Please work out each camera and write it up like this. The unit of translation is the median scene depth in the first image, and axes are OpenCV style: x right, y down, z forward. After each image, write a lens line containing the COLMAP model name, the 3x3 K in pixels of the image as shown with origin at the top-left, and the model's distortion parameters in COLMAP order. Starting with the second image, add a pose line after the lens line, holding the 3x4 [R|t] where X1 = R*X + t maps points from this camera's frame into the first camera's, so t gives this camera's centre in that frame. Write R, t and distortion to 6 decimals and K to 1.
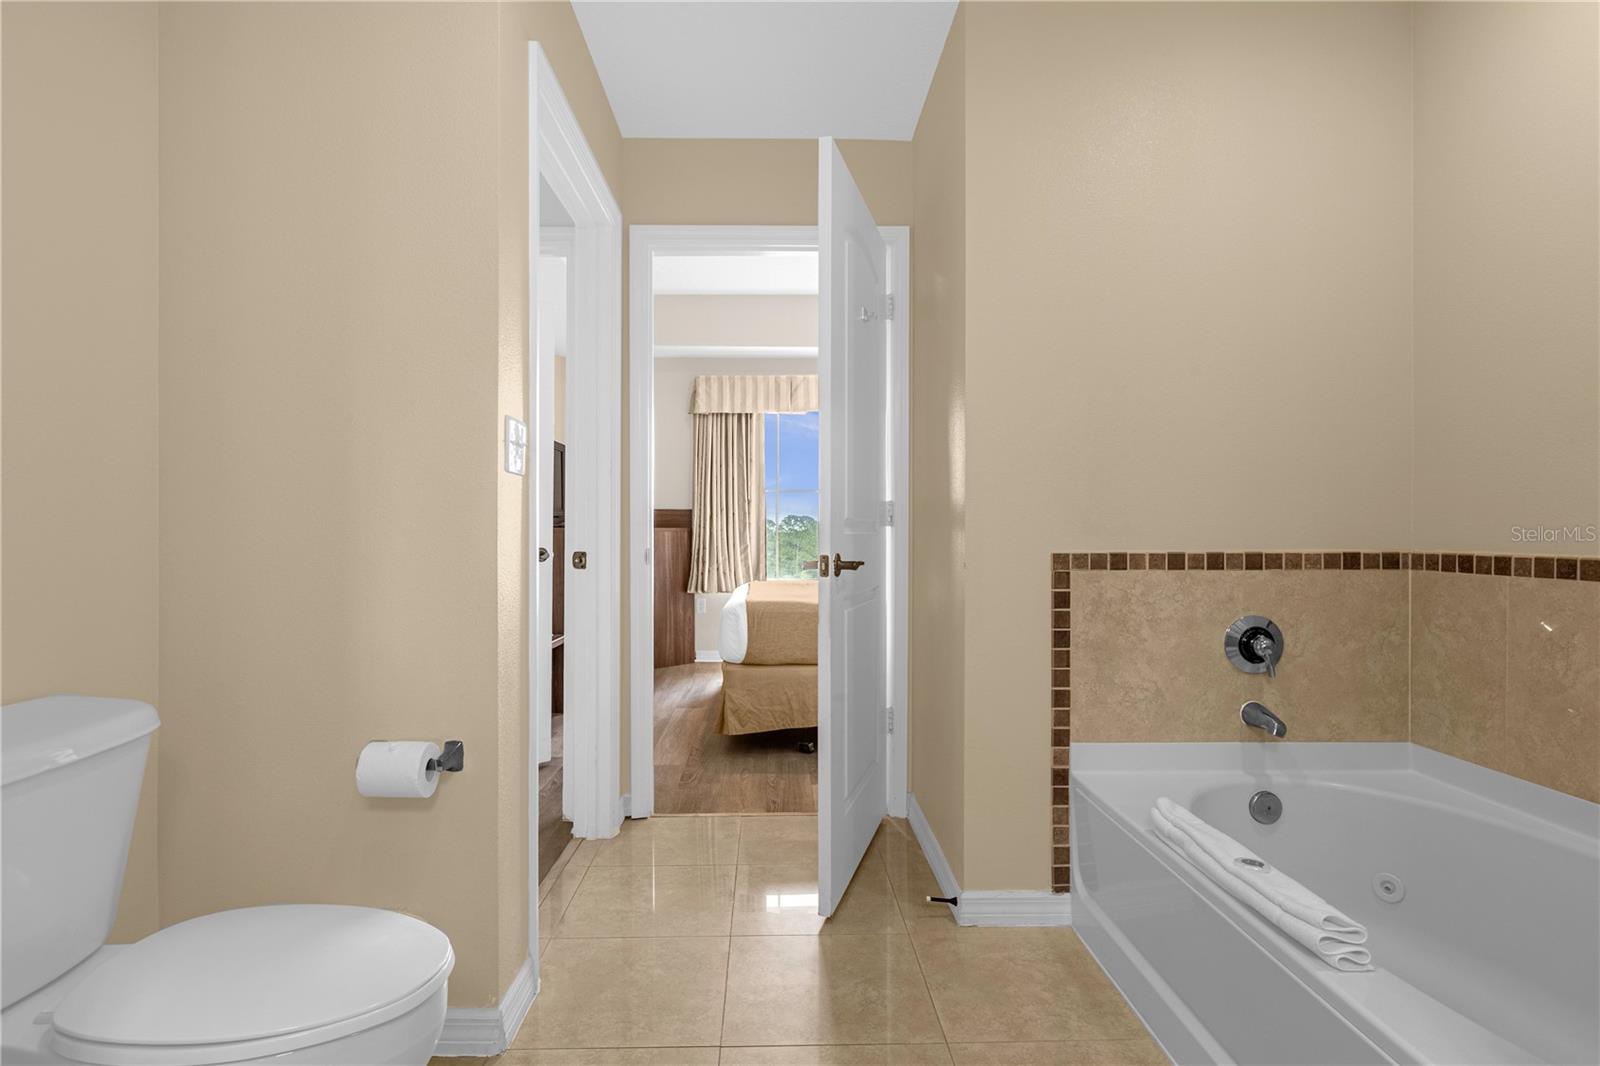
lens RADIAL K [[812.5, 0, 801.1], [0, 812.5, 525.1], [0, 0, 1]] dist [-0.001186, 0.000138]
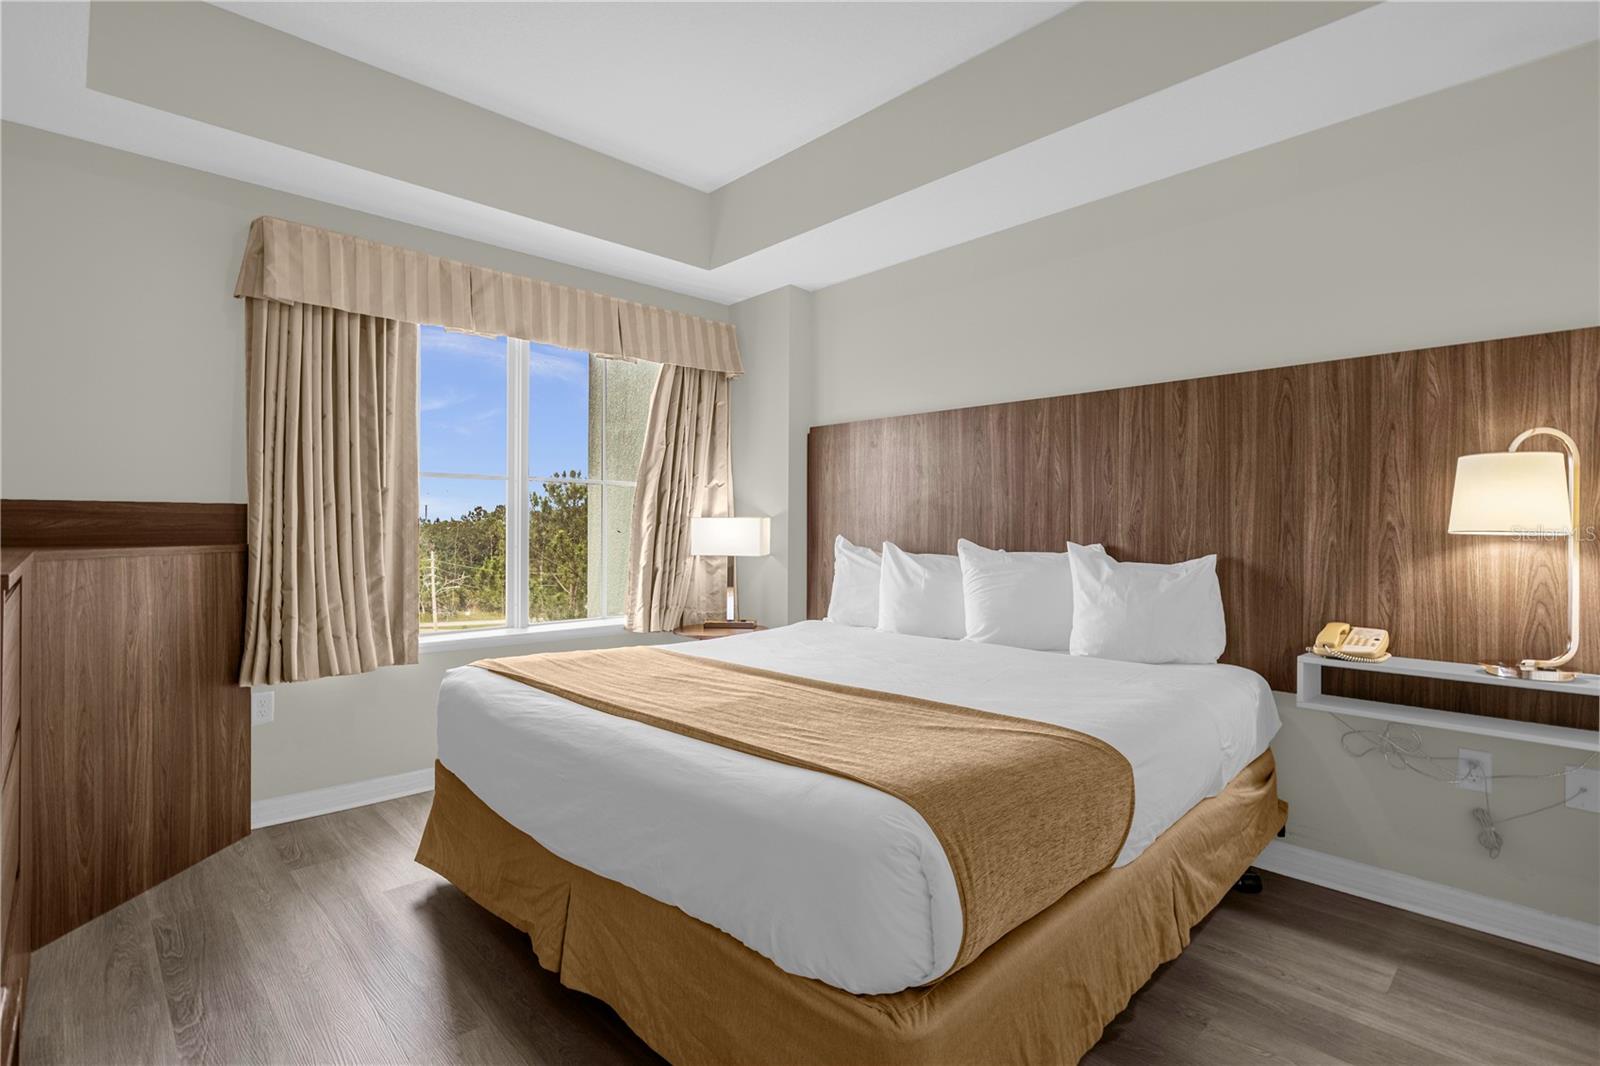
lens RADIAL K [[766.9, 0, 799.2], [0, 766.9, 525.0], [0, 0, 1]] dist [0.000984, 0.000290]
pose [[0.741054, 0.004680, 0.671429, -0.196240], [-0.010454, 0.999935, 0.004569, -0.012842], [-0.671364, -0.010405, 0.741055, 0.467862]]
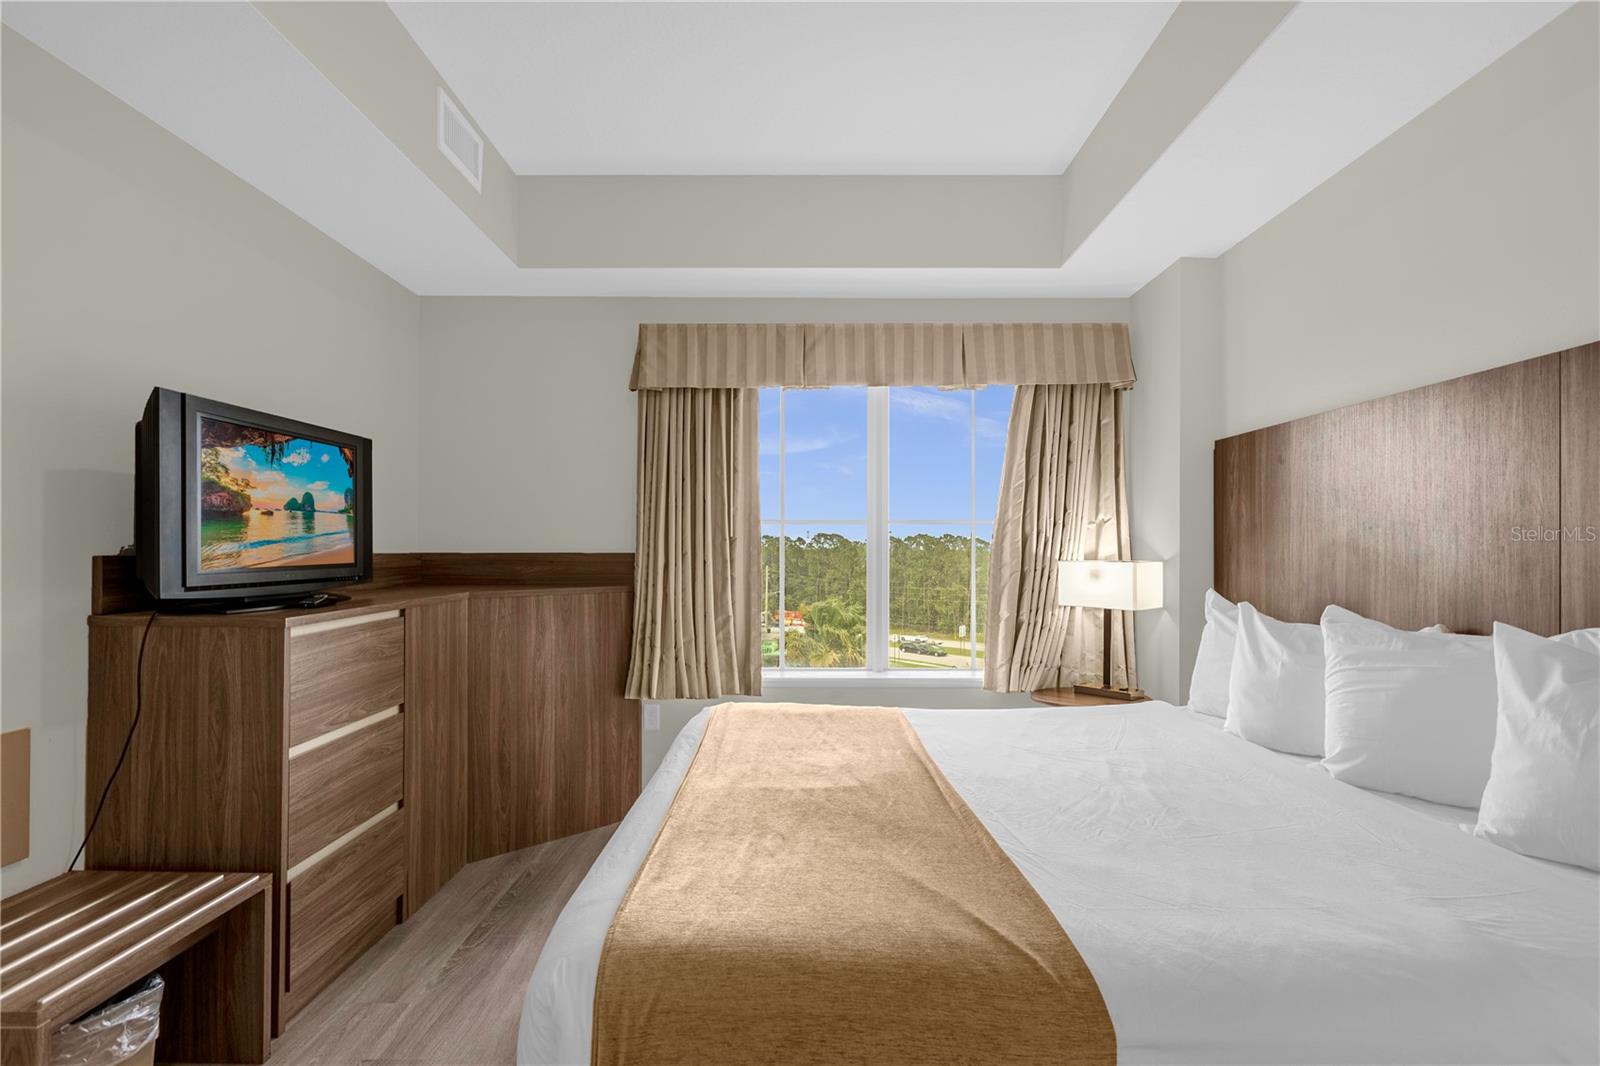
lens RADIAL K [[808.8, 0, 808.6], [0, 808.8, 542.9], [0, 0, 1]] dist [-0.001051, -0.000156]
pose [[0.999630, 0.002684, -0.027067, 0.006234], [-0.002700, 0.999996, -0.000577, -0.027438], [0.027065, 0.000650, 0.999633, 0.426098]]
